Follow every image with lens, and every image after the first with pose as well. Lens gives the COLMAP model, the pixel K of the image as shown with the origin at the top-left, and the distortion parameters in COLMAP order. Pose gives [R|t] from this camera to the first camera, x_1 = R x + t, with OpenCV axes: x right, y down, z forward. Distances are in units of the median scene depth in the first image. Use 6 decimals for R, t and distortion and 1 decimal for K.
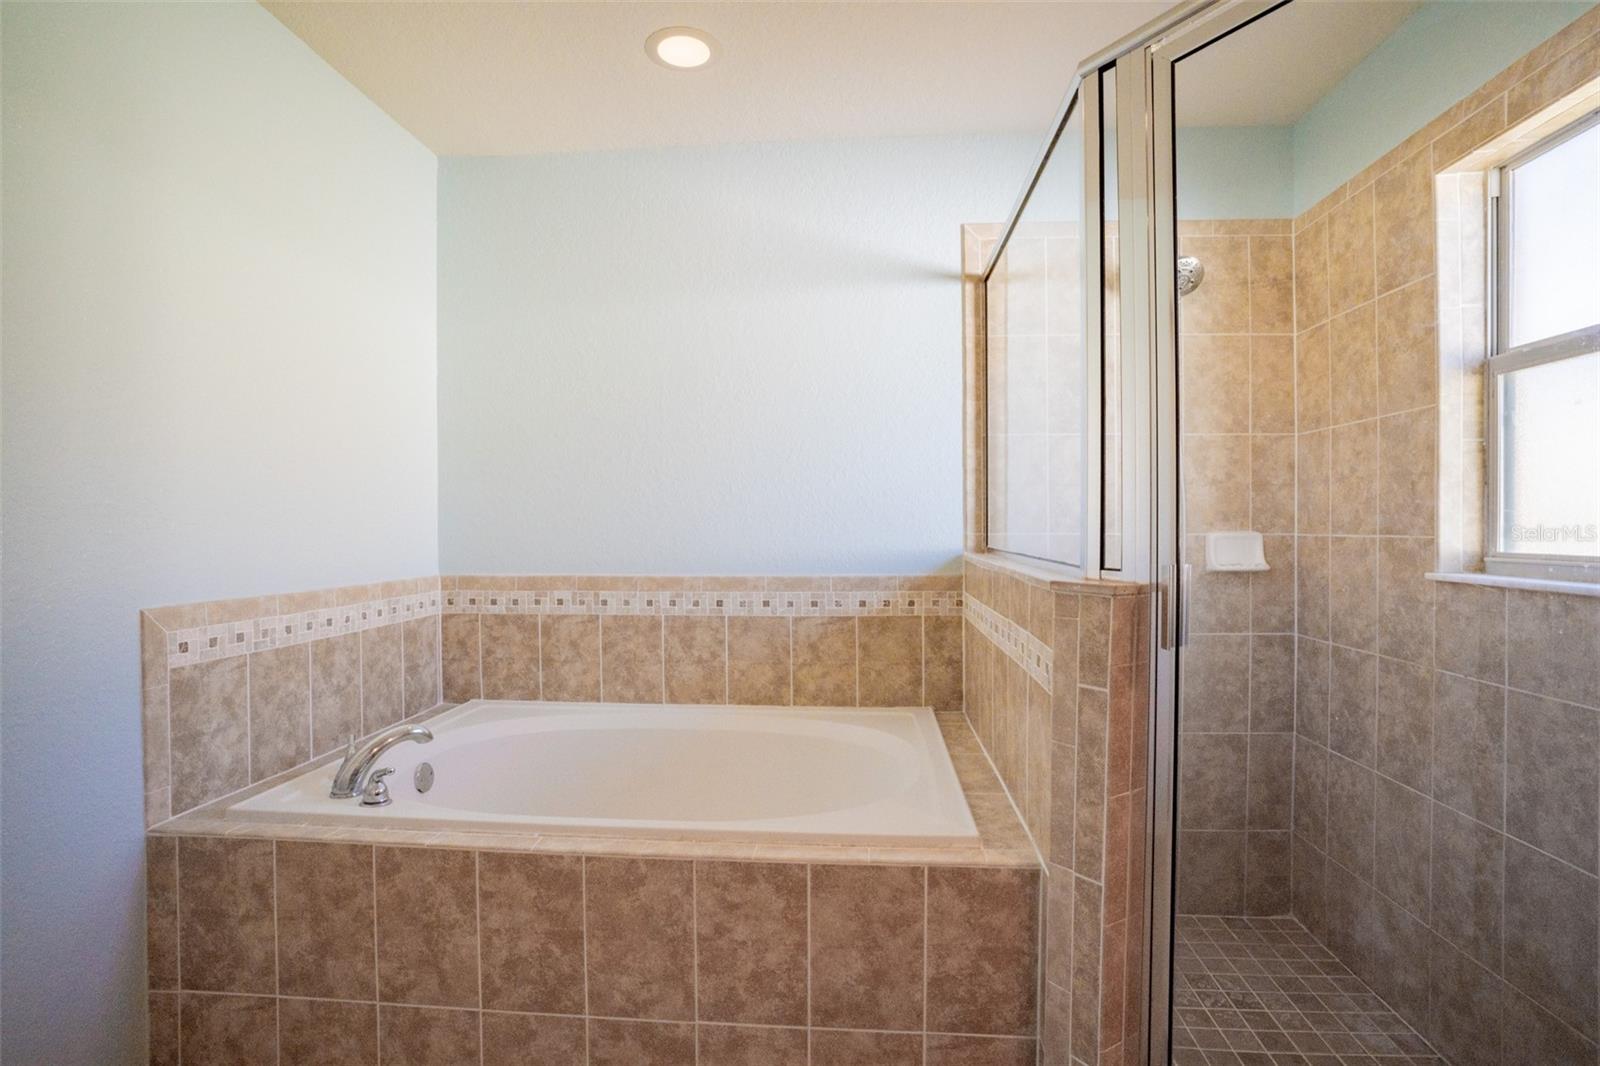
lens RADIAL K [[788.7, 0, 795.2], [0, 788.7, 536.8], [0, 0, 1]] dist [-0.066949, 0.027837]
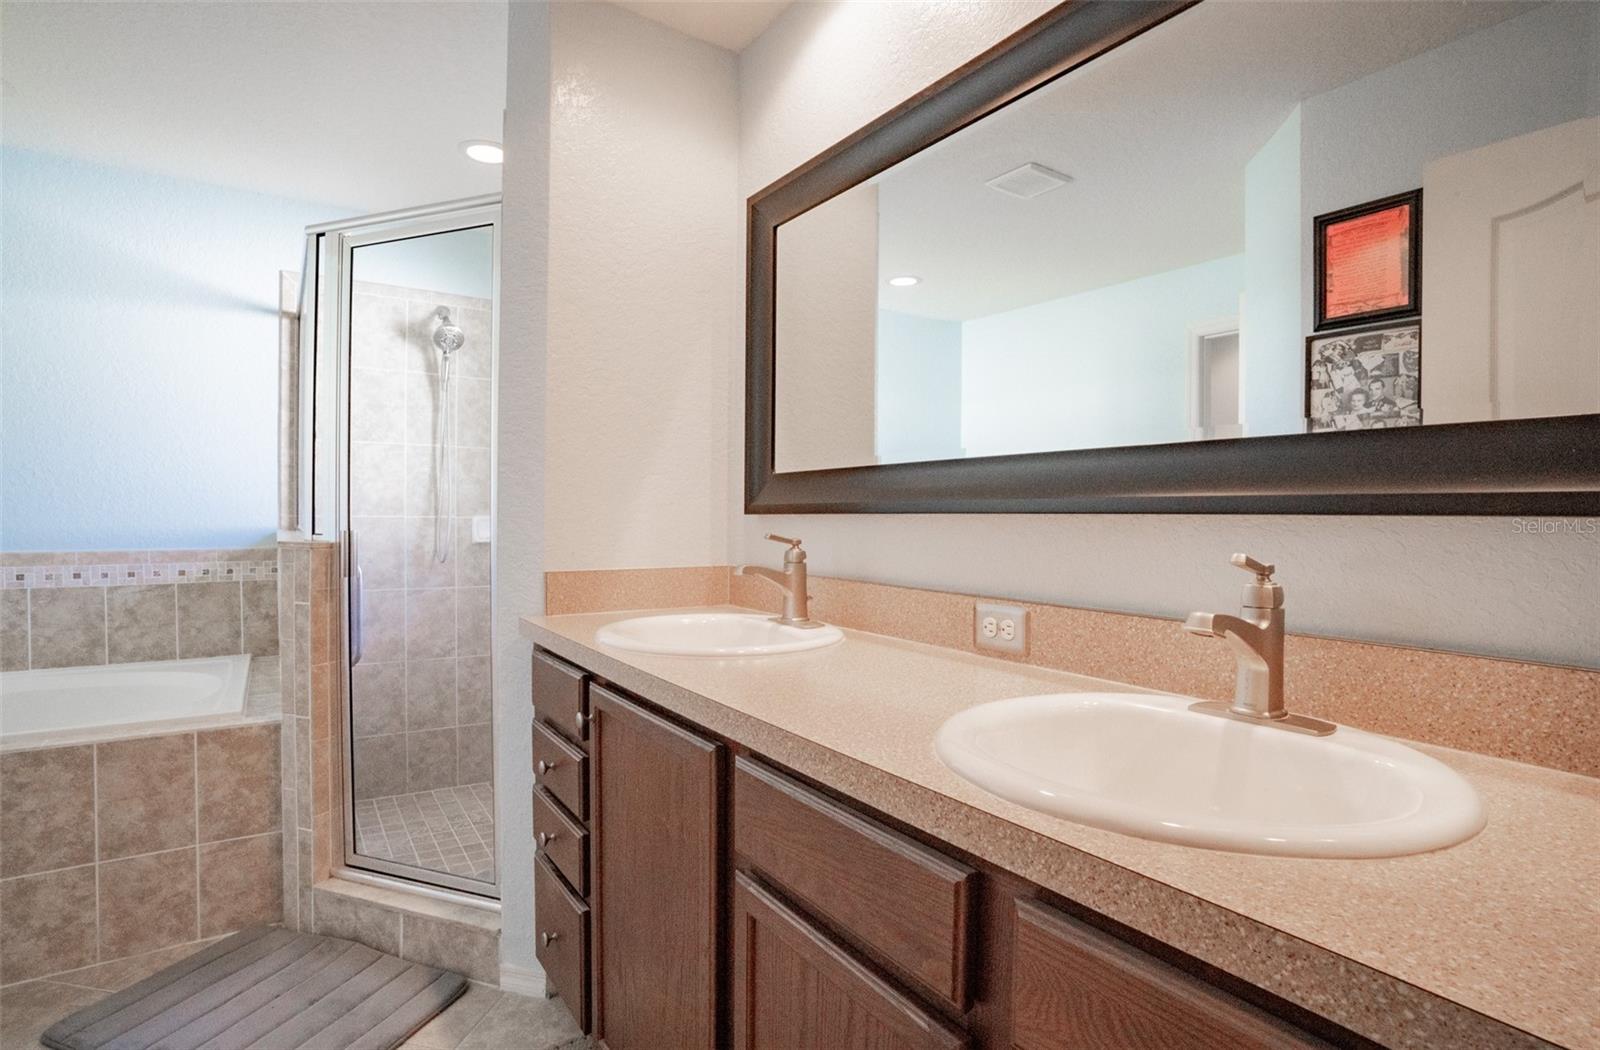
lens RADIAL K [[803.5, 0, 799.3], [0, 803.5, 535.0], [0, 0, 1]] dist [-0.058723, 0.025469]
pose [[0.783287, -0.002746, 0.621654, 0.085358], [-0.004330, 0.999942, 0.009872, 0.011624], [-0.621645, -0.010425, 0.783230, -0.540405]]
